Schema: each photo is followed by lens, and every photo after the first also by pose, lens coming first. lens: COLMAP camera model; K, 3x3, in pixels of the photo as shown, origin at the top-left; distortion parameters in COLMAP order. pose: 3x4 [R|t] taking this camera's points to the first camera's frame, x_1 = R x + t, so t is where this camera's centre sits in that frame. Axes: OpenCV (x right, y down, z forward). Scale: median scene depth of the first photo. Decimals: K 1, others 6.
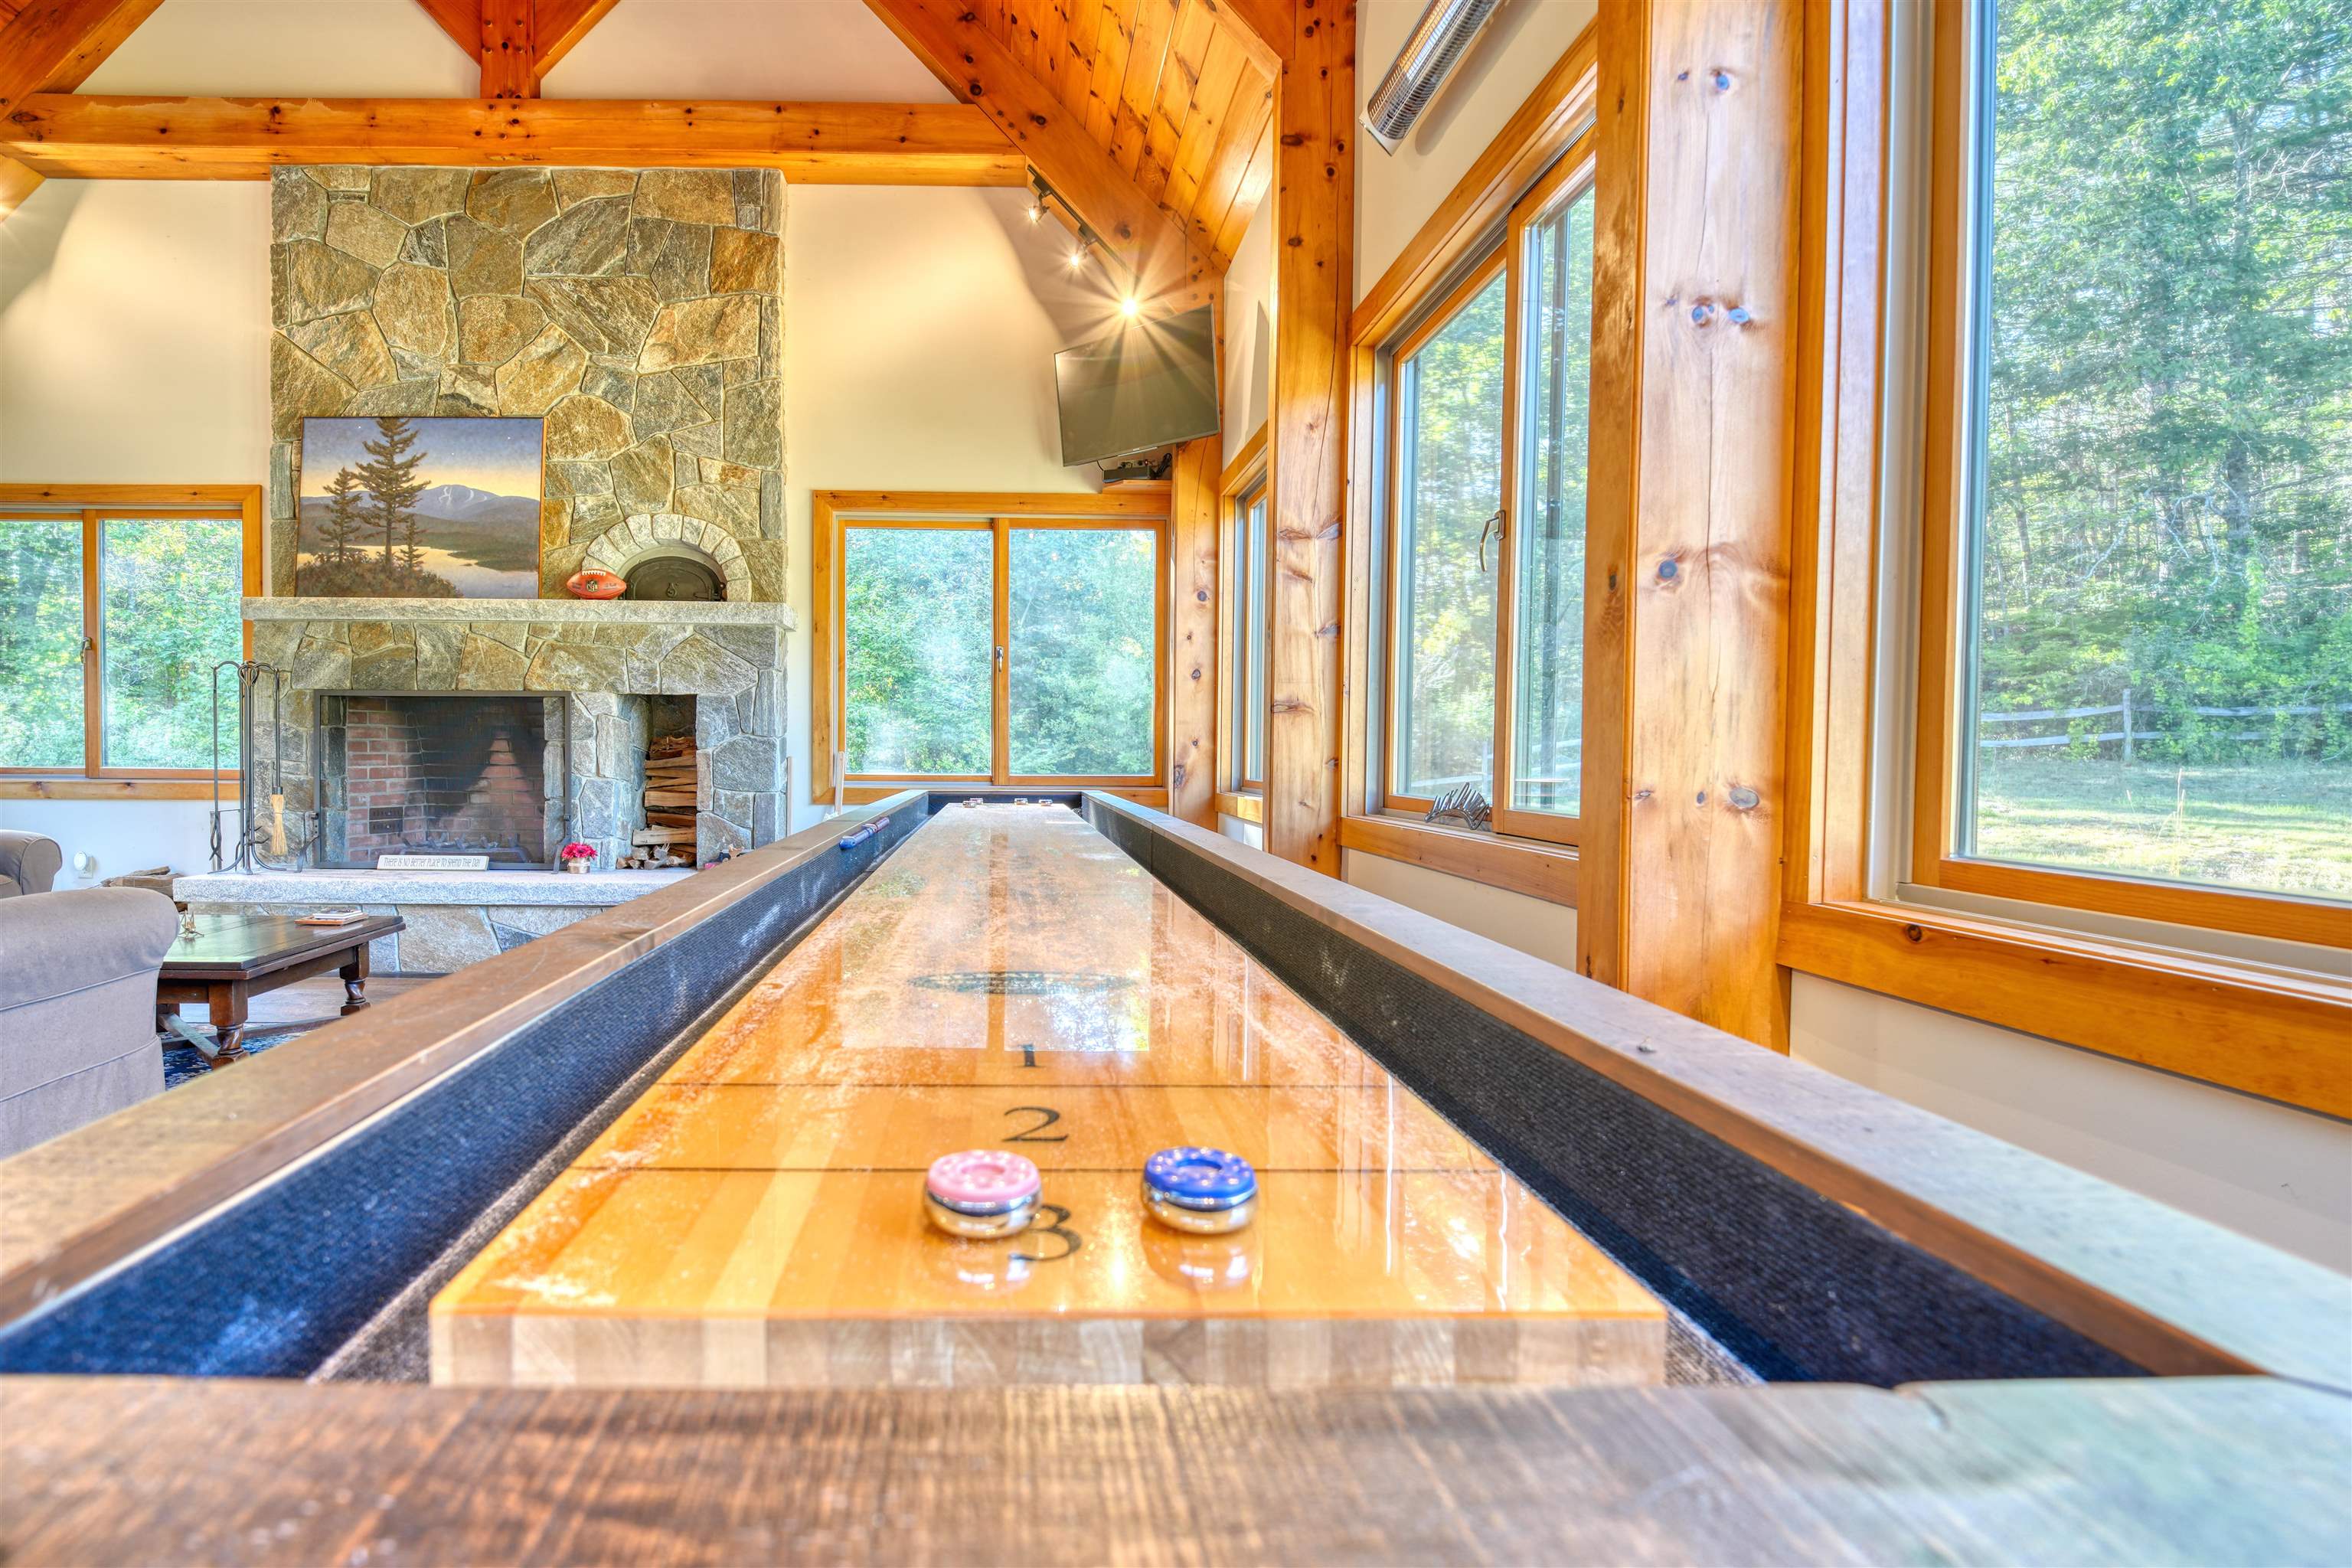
lens RADIAL K [[1103.0, 0, 1009.1], [0, 1103.0, 792.1], [0, 0, 1]] dist [-0.025966, -0.001291]
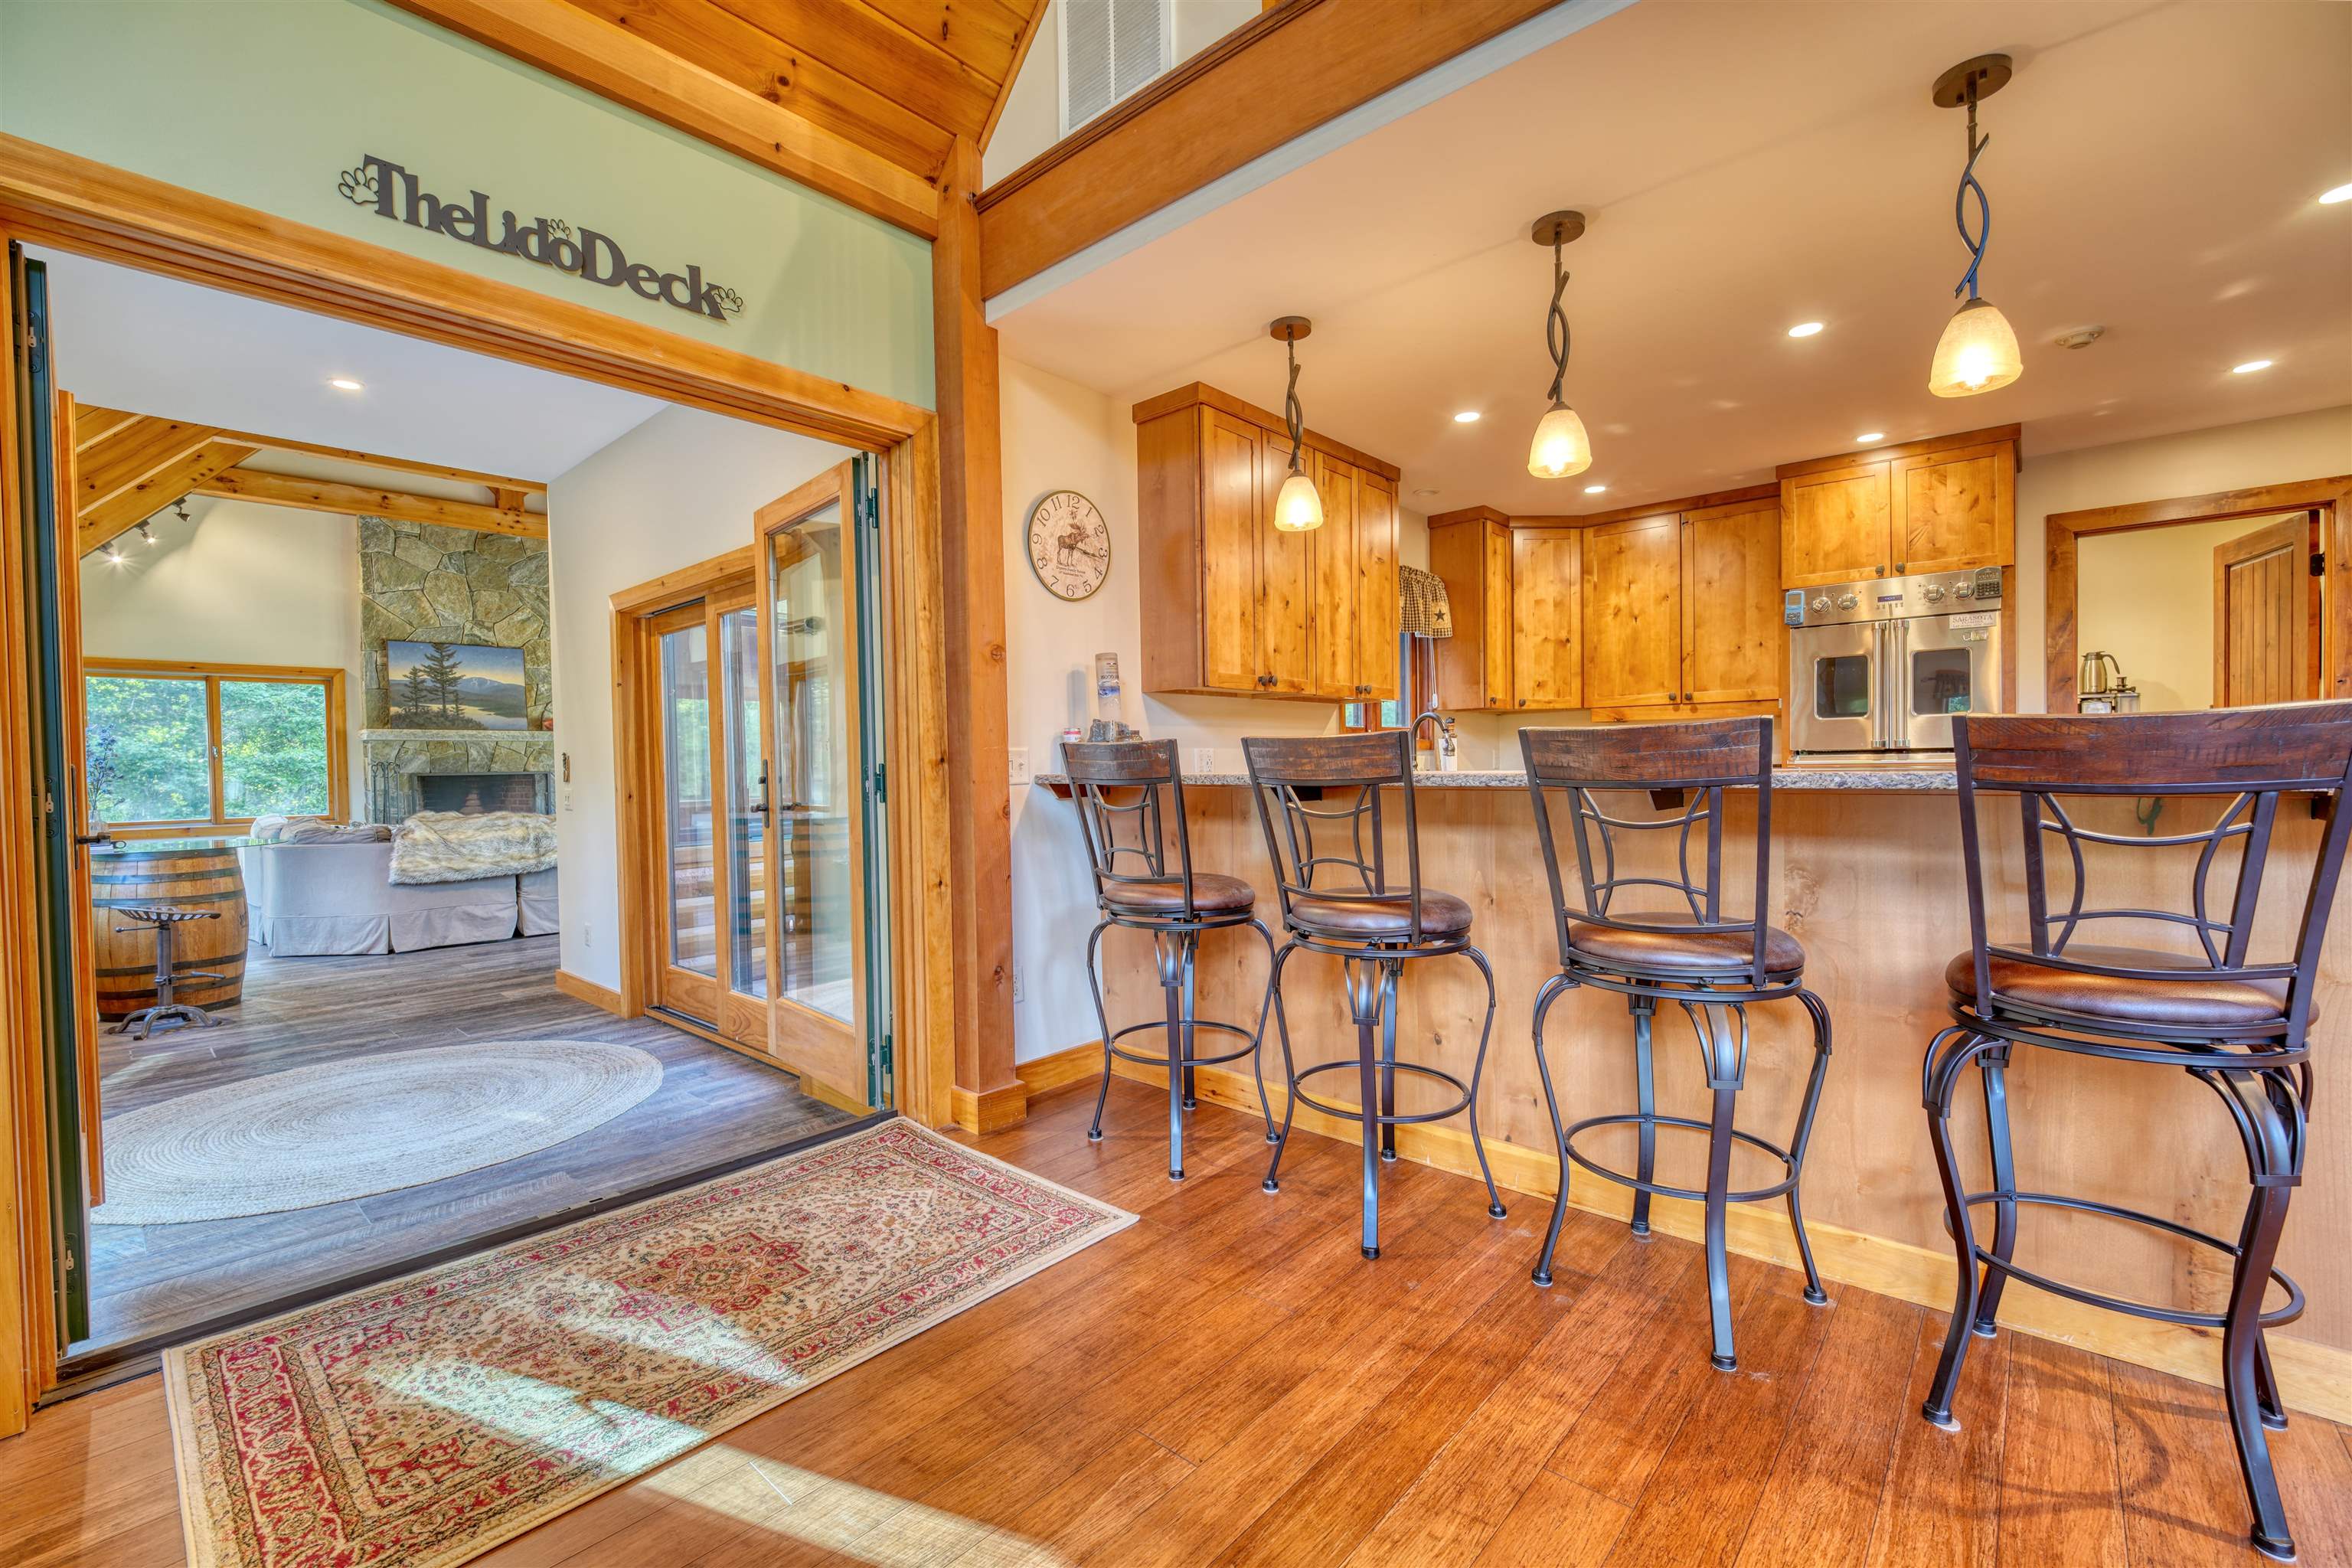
lens RADIAL K [[986.3, 0, 1157.3], [0, 986.3, 778.2], [0, 0, 1]] dist [0.001325, -0.008280]
pose [[0.690742, -0.031679, 0.722407, -0.994474], [0.052317, 0.998611, -0.006233, 0.001959], [-0.721206, 0.042100, 0.691440, -1.315486]]
